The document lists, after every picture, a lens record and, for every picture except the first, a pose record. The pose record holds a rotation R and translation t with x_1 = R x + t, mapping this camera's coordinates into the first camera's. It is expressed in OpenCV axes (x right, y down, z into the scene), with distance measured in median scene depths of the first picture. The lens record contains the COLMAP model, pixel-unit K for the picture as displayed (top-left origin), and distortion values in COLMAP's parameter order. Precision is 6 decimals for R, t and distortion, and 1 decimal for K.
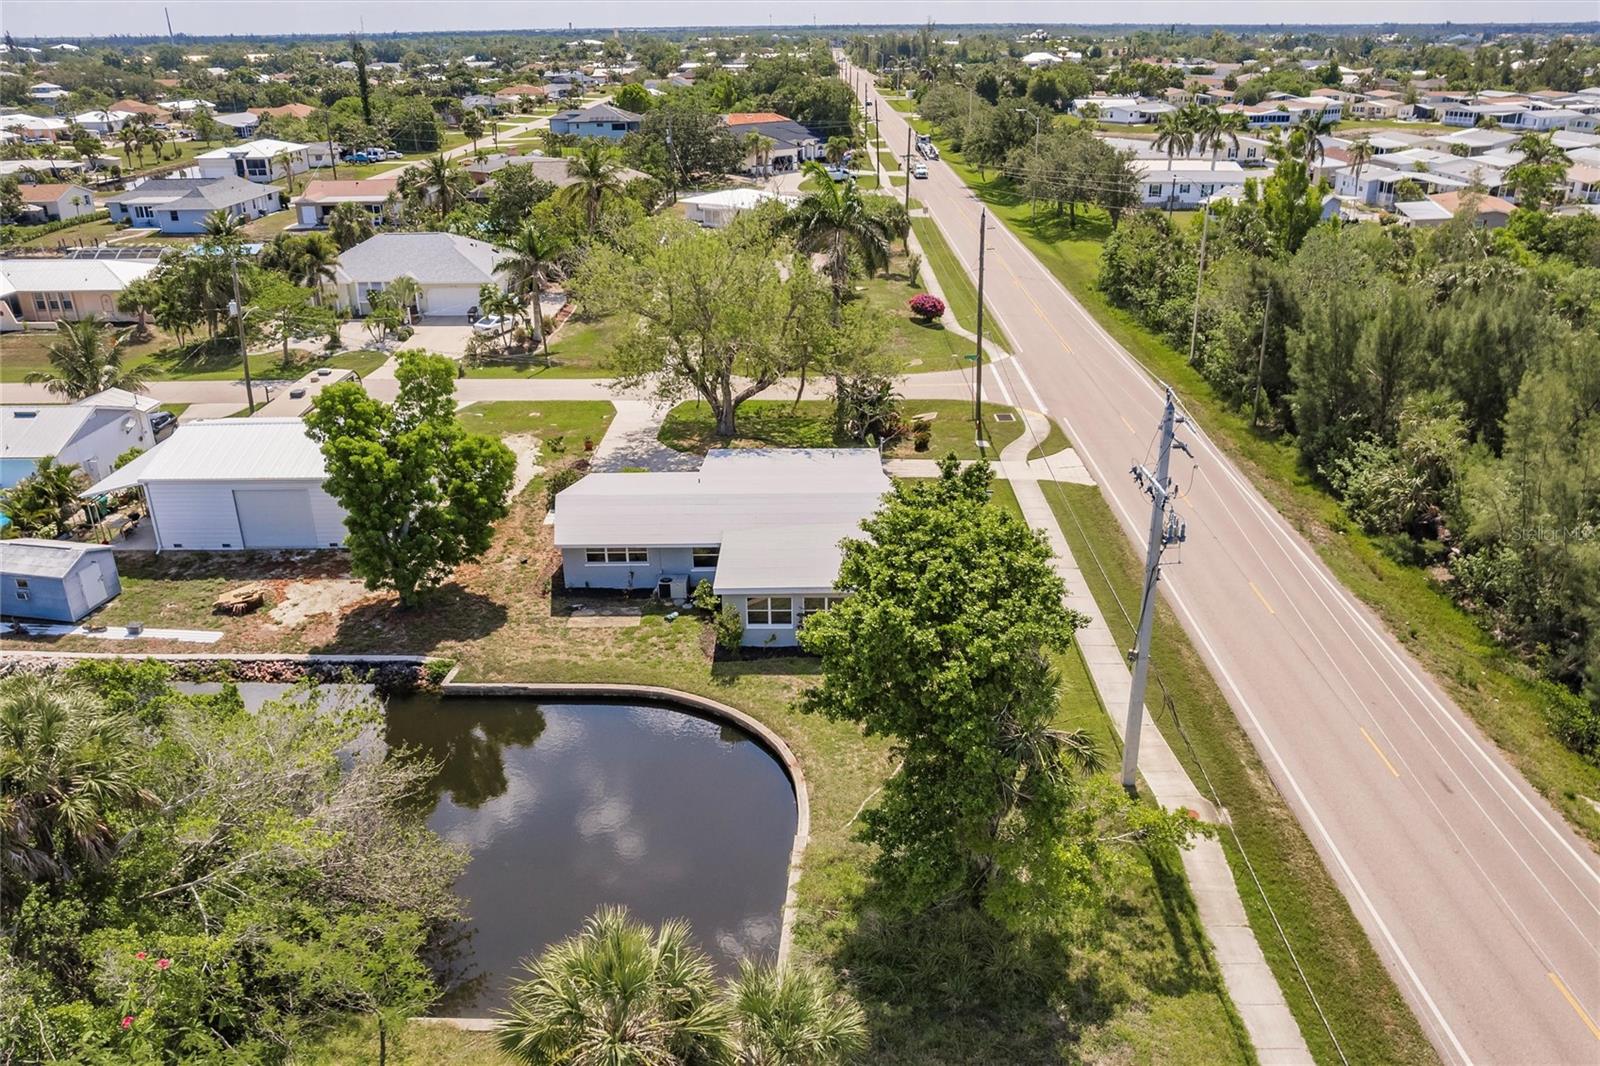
lens RADIAL K [[1218.2, 0, 808.1], [0, 1218.2, 535.3], [0, 0, 1]] dist [-0.070887, 0.058219]
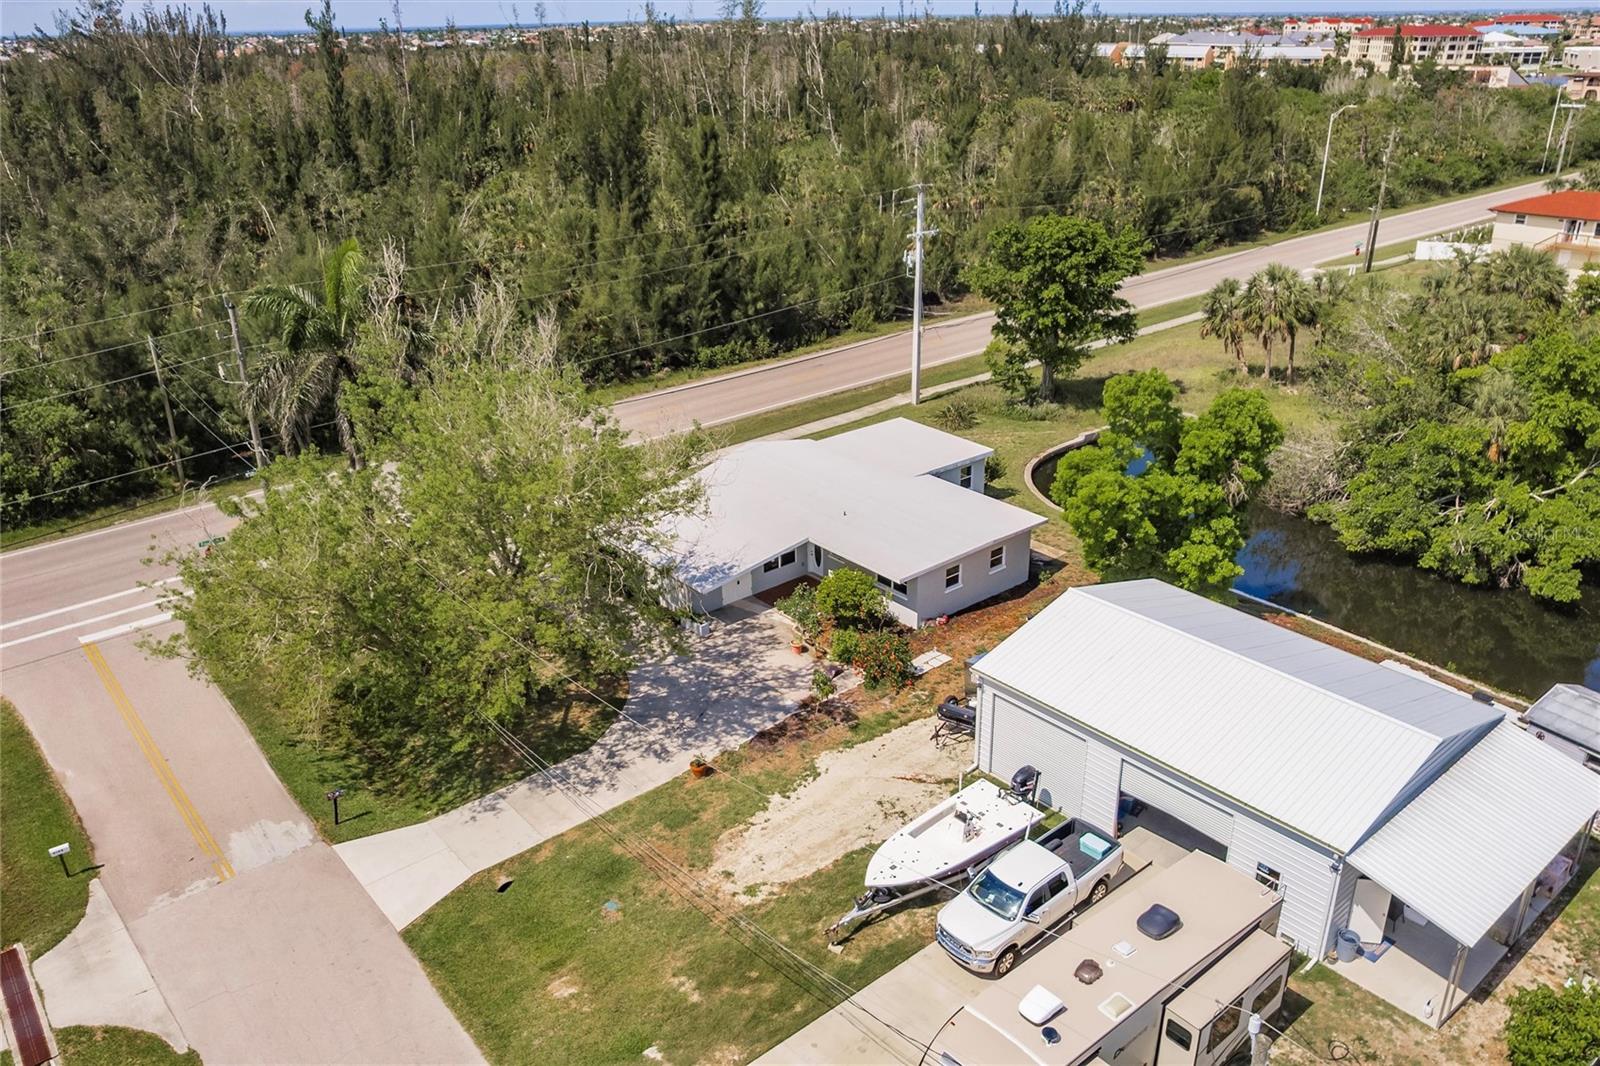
lens RADIAL K [[1218.2, 0, 808.1], [0, 1218.2, 535.3], [0, 0, 1]] dist [-0.070887, 0.058219]
pose [[-0.653374, -0.284194, 0.701666, -0.775953], [0.313193, 0.742348, 0.592309, -0.625476], [-0.689211, 0.606756, -0.396023, 1.518796]]
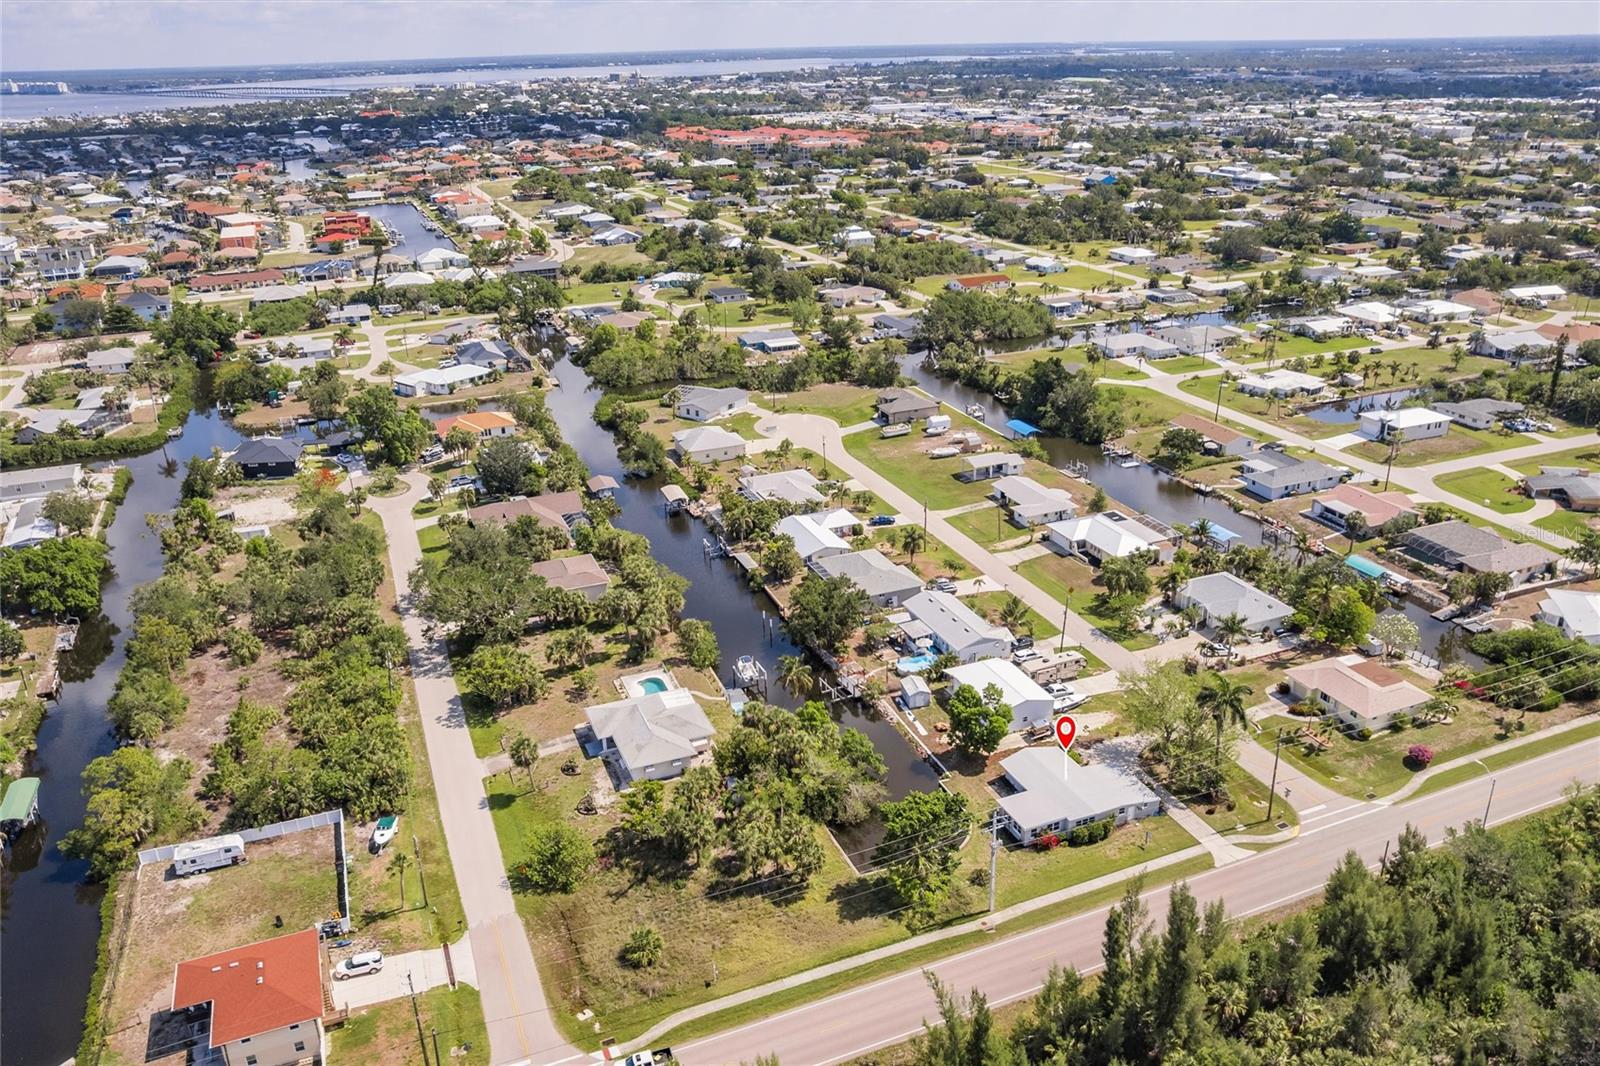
lens RADIAL K [[1218.2, 0, 808.1], [0, 1218.2, 535.3], [0, 0, 1]] dist [-0.070887, 0.058219]
pose [[0.393249, 0.347021, -0.851429, 1.926643], [-0.341428, 0.914938, 0.215210, -0.972833], [0.853687, 0.206070, 0.478281, -0.927640]]
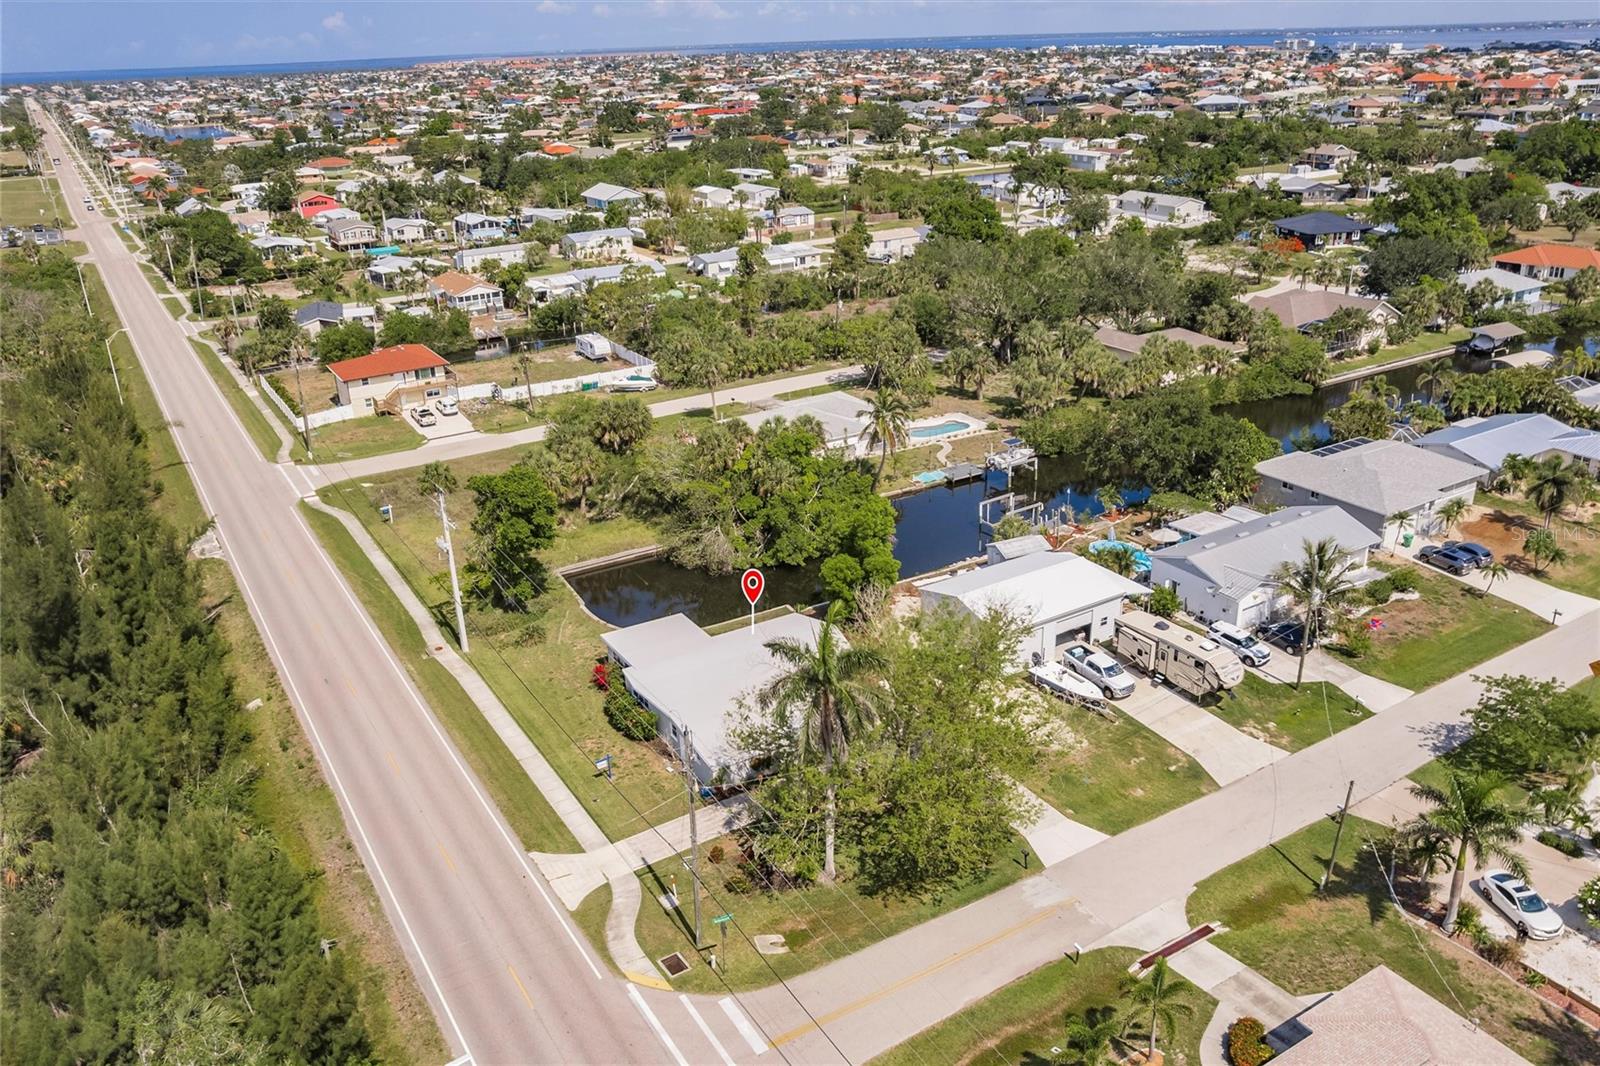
lens RADIAL K [[1218.2, 0, 808.1], [0, 1218.2, 535.3], [0, 0, 1]] dist [-0.070887, 0.058219]
pose [[-0.845668, 0.234464, -0.479449, 0.587175], [-0.174327, 0.727714, 0.663357, -1.233443], [0.504435, 0.644561, -0.574531, 1.925995]]
